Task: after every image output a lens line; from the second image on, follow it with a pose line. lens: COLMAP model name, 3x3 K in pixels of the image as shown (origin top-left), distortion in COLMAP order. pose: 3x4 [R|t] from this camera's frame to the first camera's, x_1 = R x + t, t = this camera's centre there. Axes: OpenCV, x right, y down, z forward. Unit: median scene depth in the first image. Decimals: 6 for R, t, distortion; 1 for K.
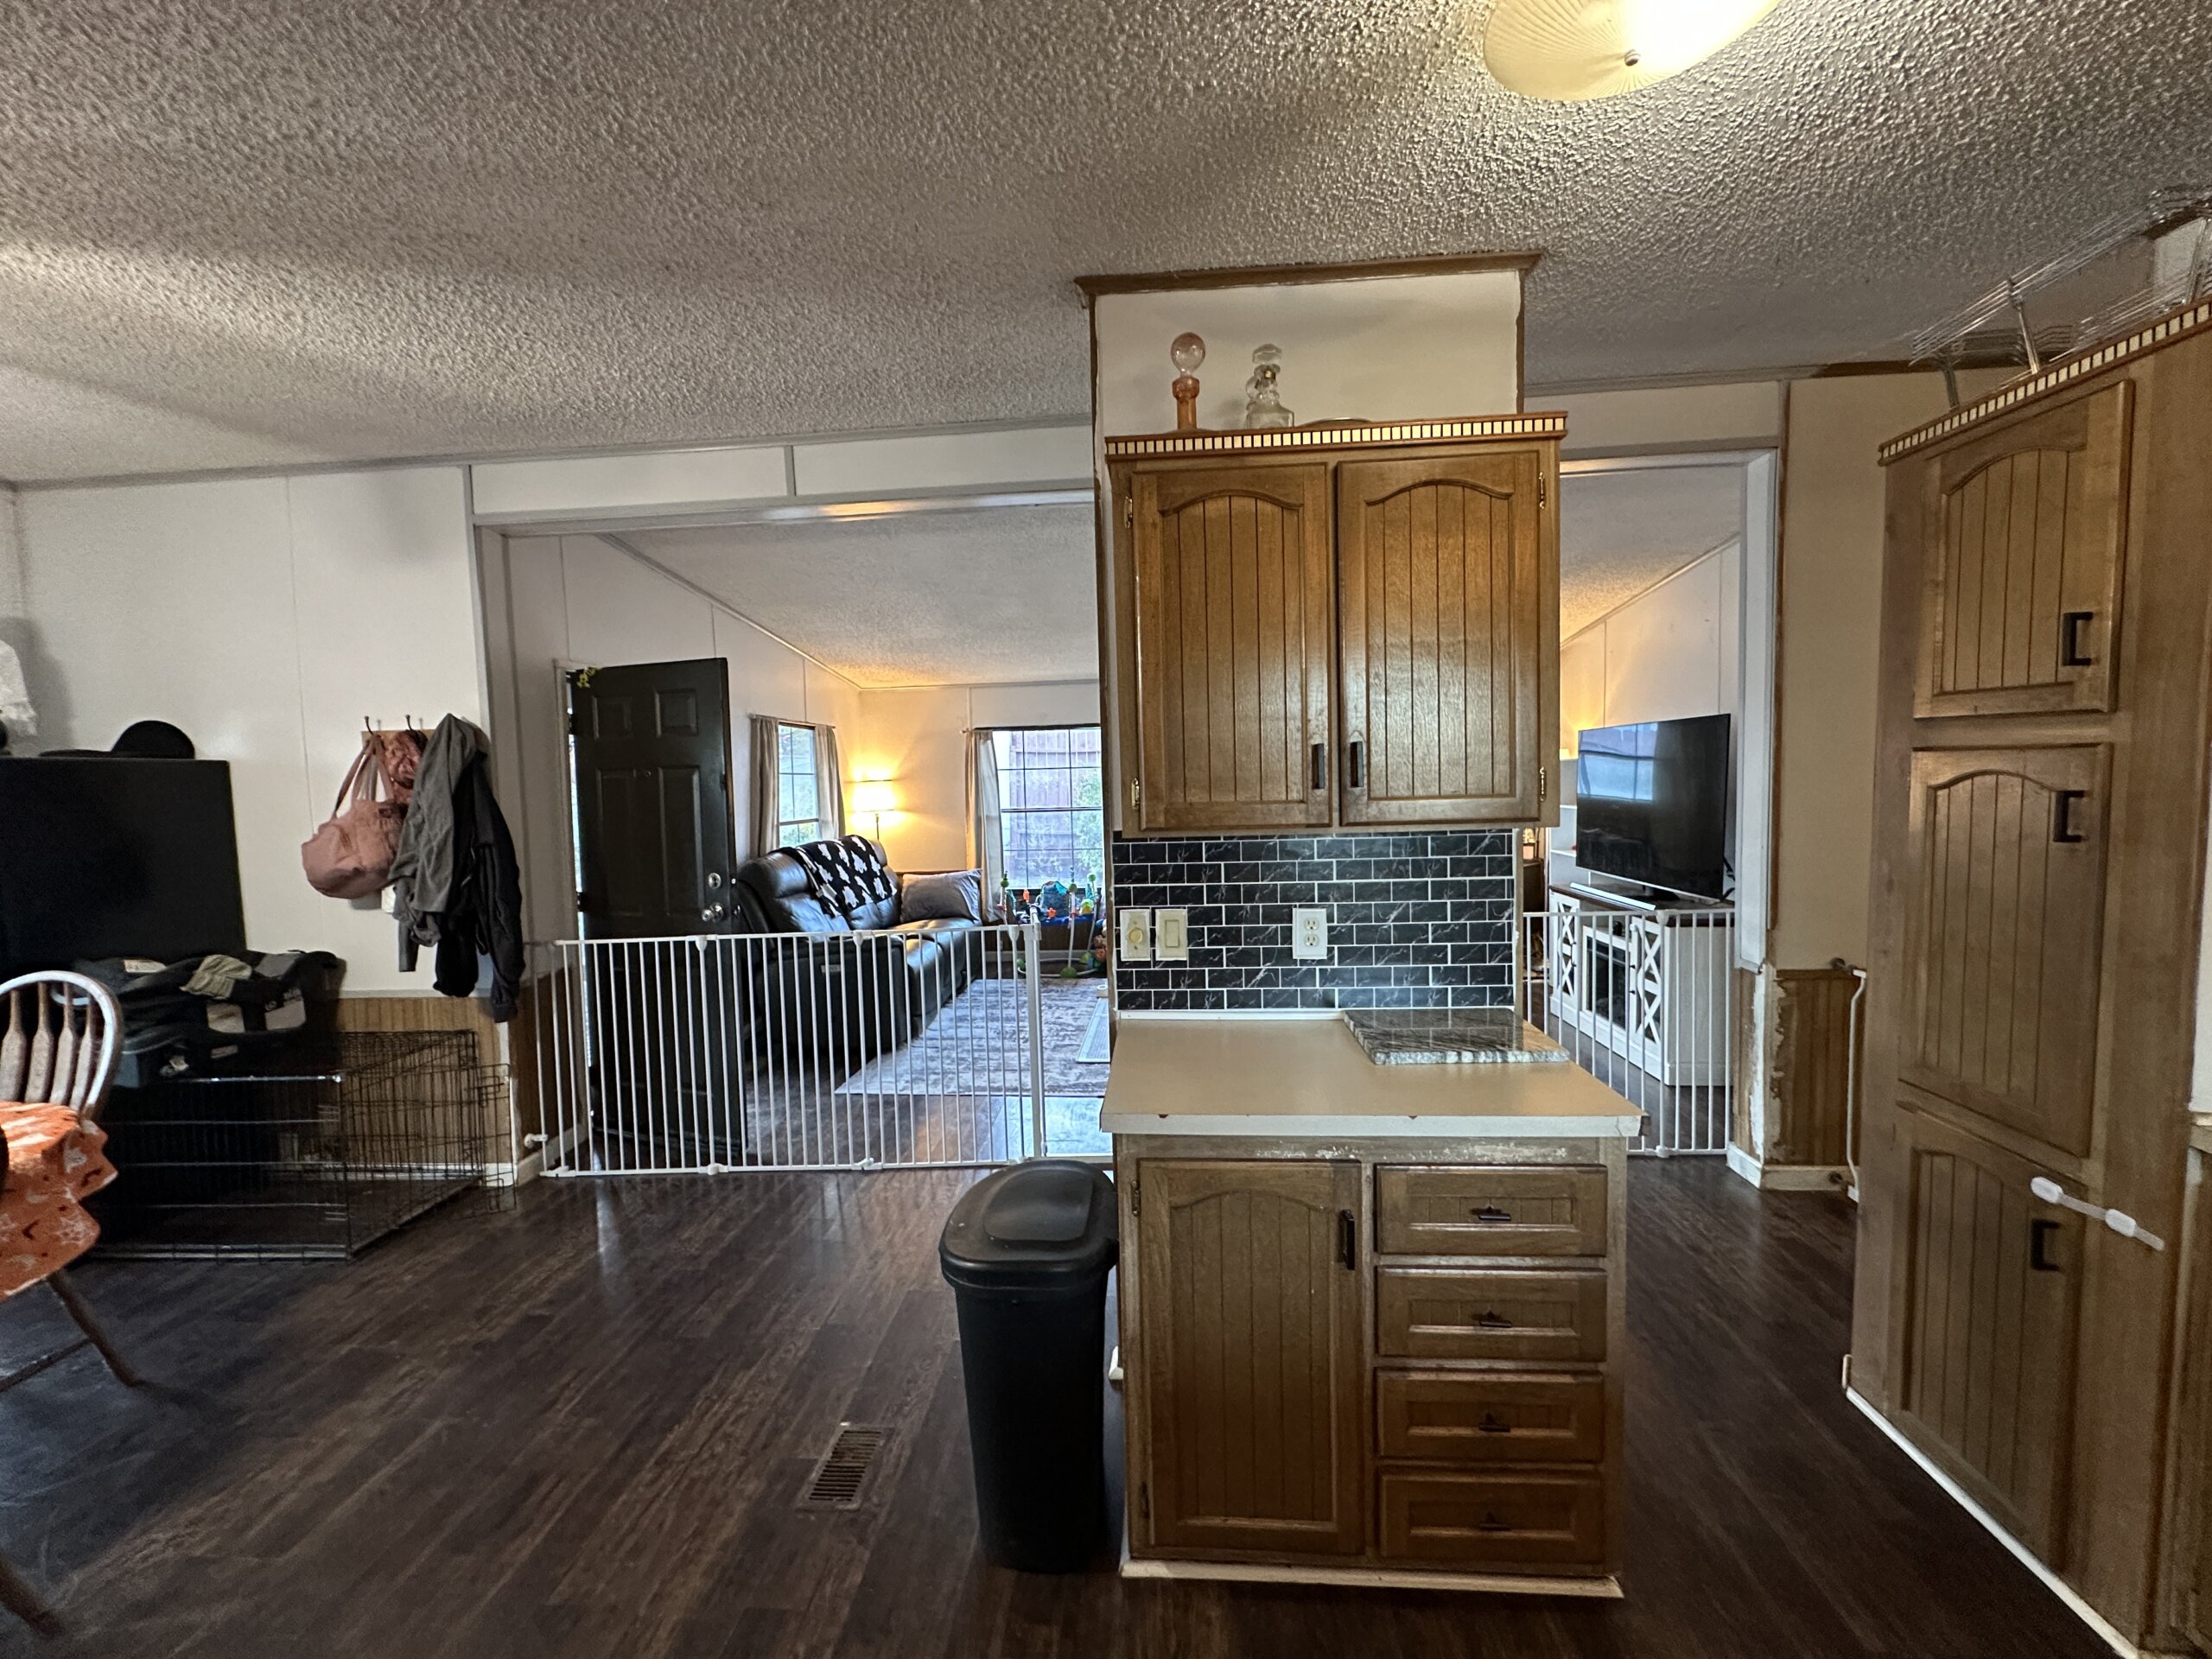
lens RADIAL K [[883.6, 0, 1104.2], [0, 883.6, 827.3], [0, 0, 1]] dist [-0.002735, 0.000546]
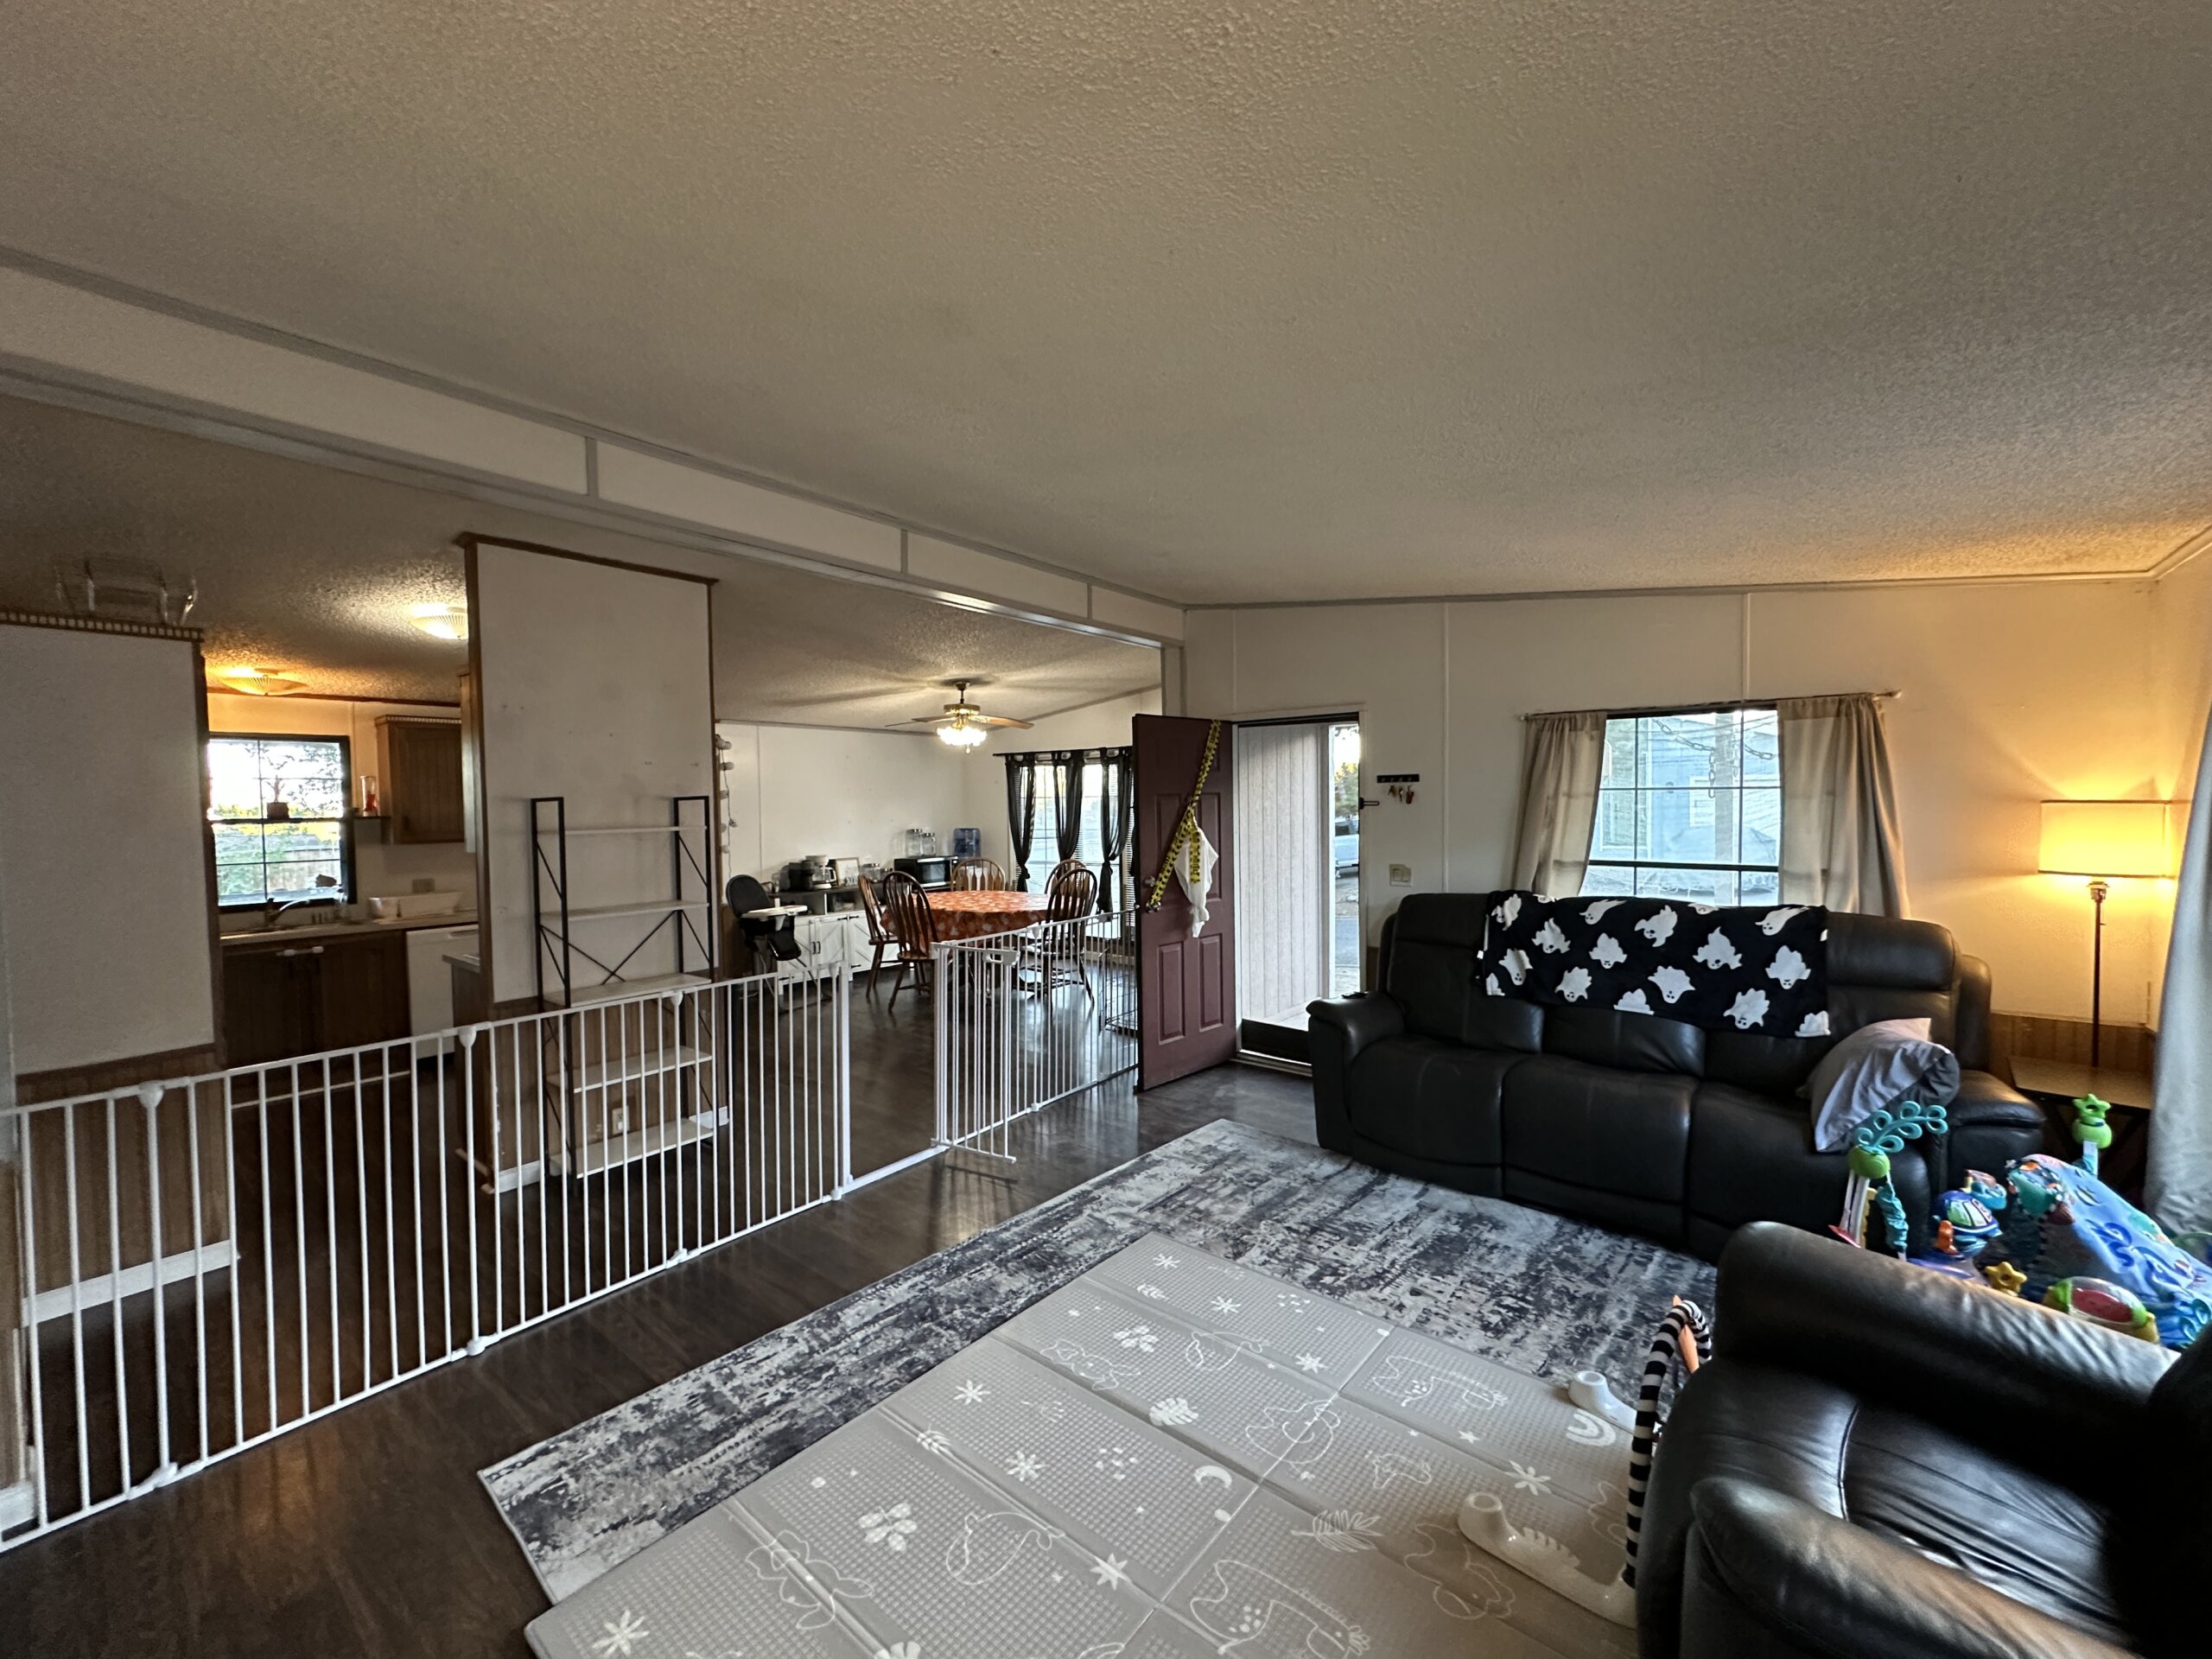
lens RADIAL K [[883.6, 0, 1107.8], [0, 883.6, 822.2], [0, 0, 1]] dist [-0.002735, 0.000546]
pose [[-0.566900, 0.056879, -0.821821, 0.765768], [-0.018550, 0.996479, 0.081764, -0.152868], [0.823578, 0.061597, -0.563849, 1.924299]]
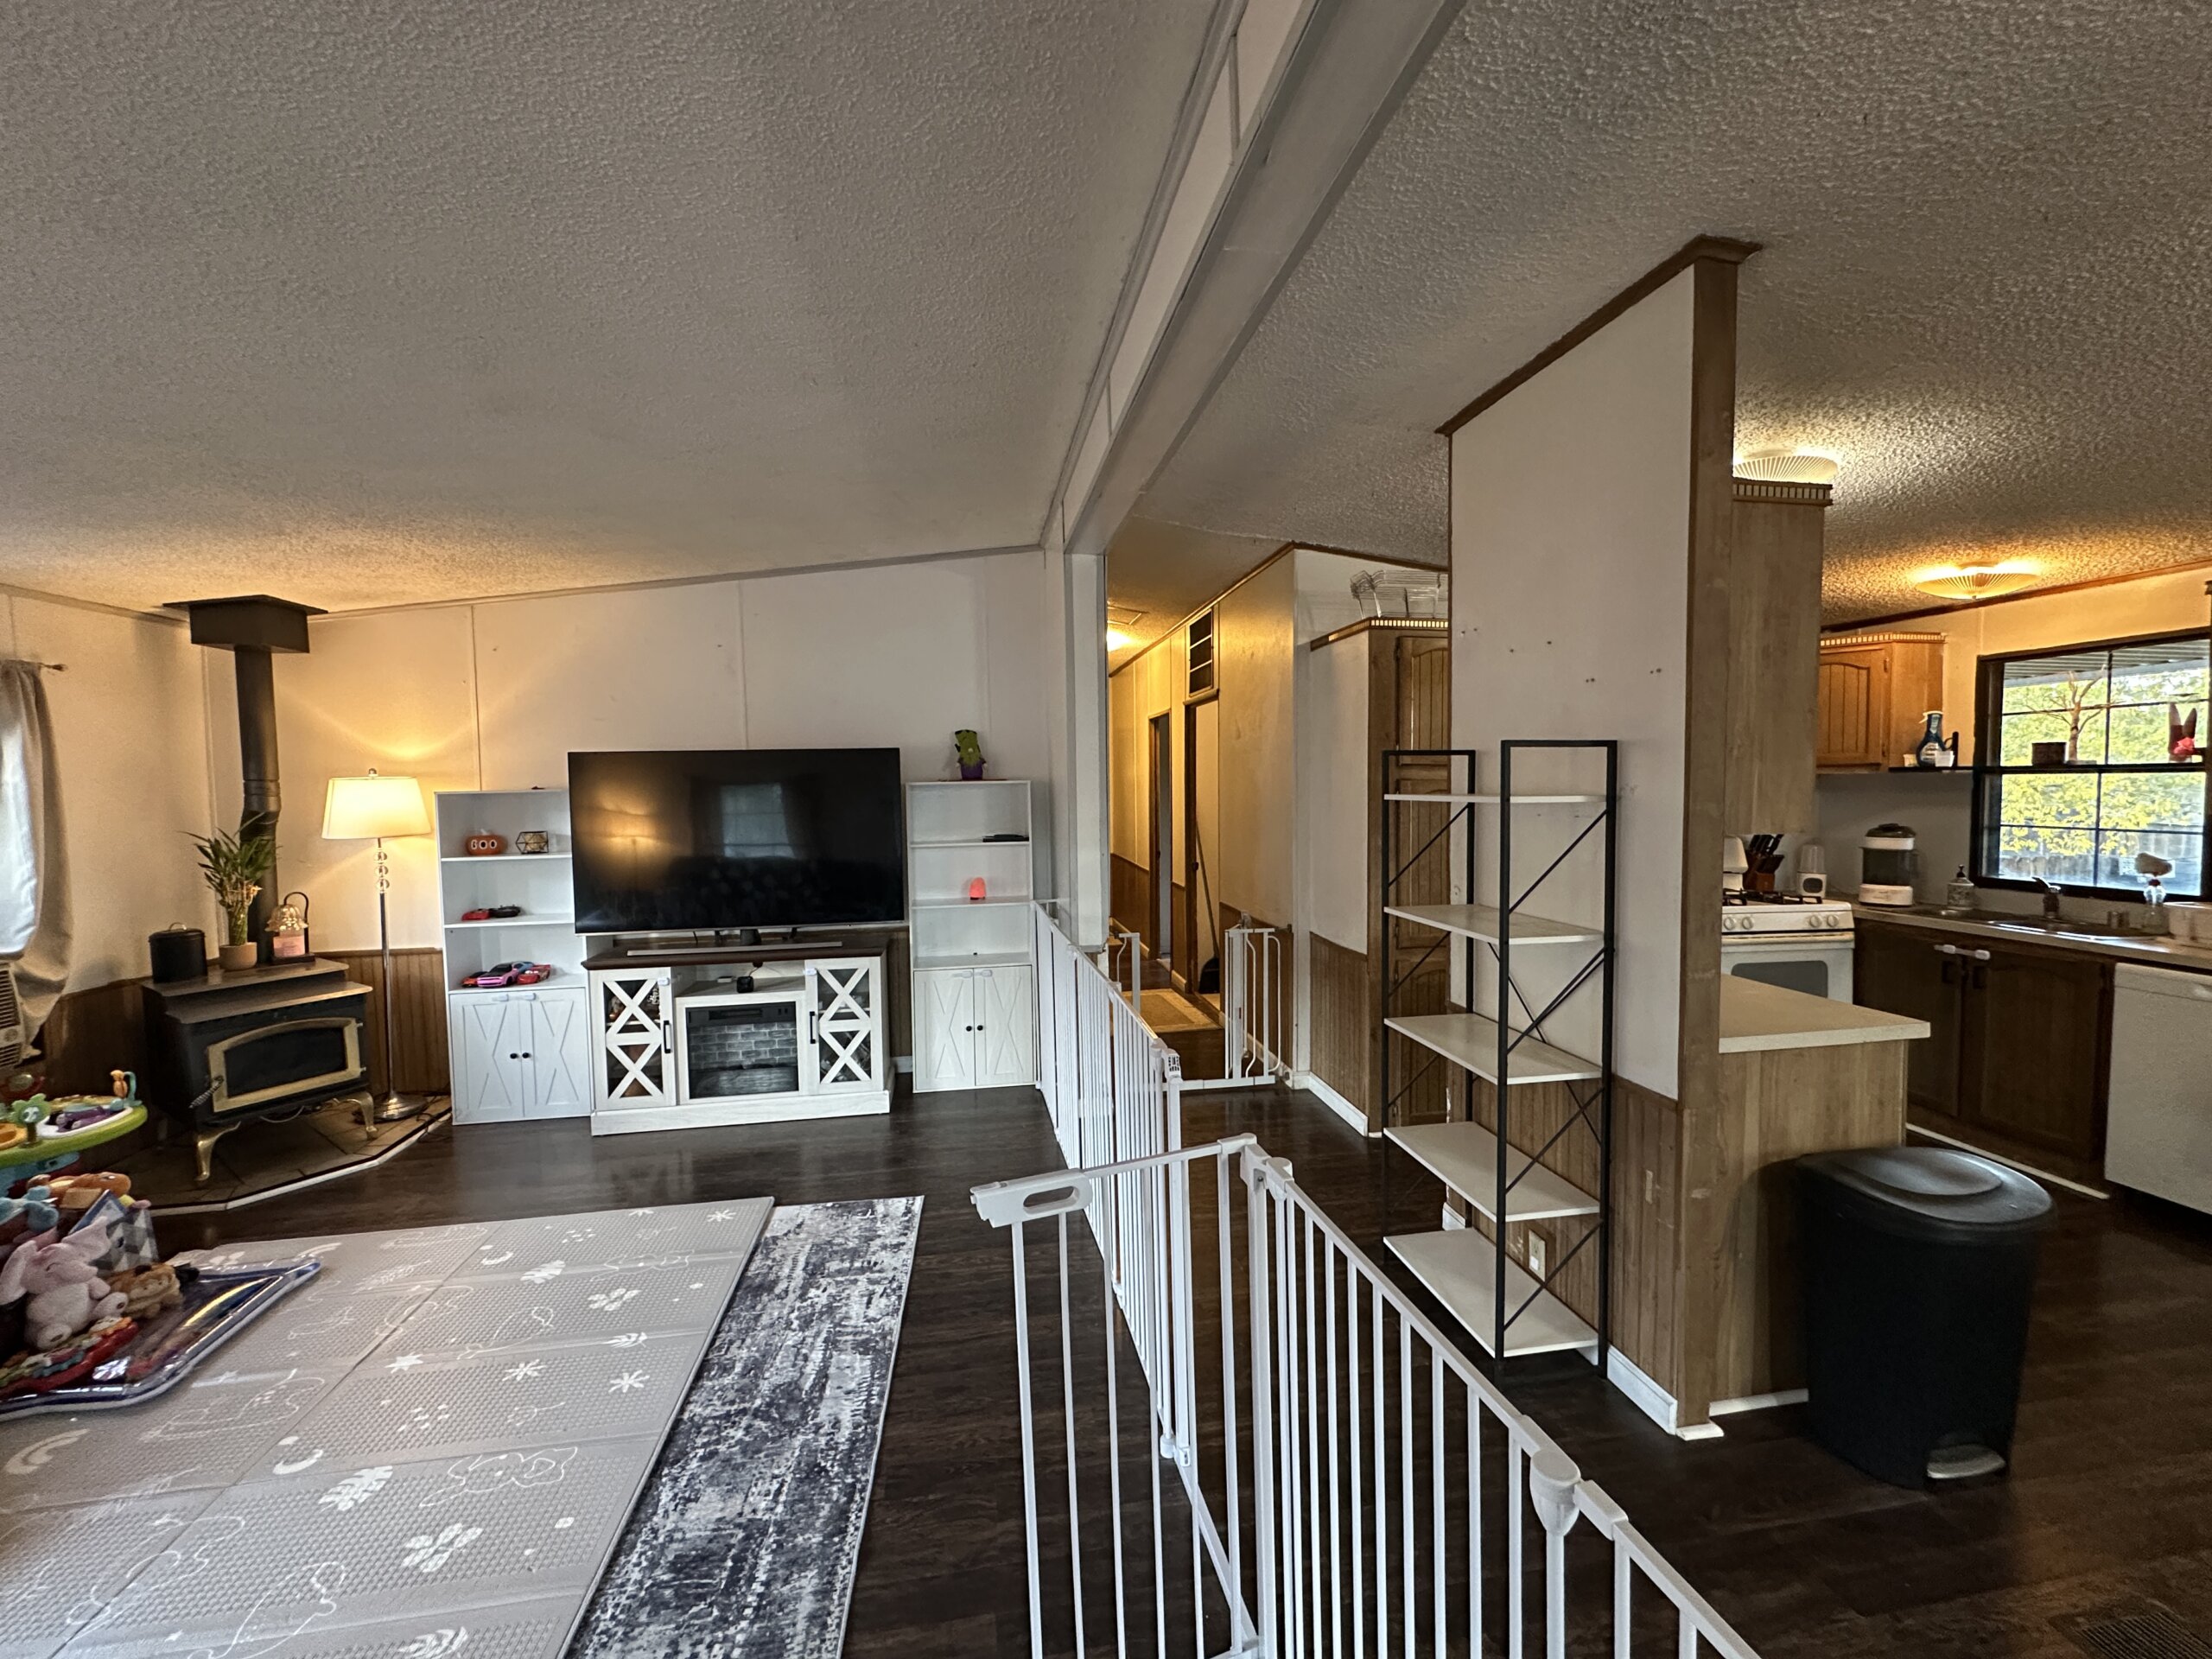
lens RADIAL K [[883.6, 0, 1102.4], [0, 883.6, 826.4], [0, 0, 1]] dist [-0.002735, 0.000546]
pose [[-0.236217, -0.016019, 0.971568, -0.491900], [0.080925, 0.996066, 0.036098, -0.062897], [-0.968325, 0.087151, -0.233992, 1.221032]]
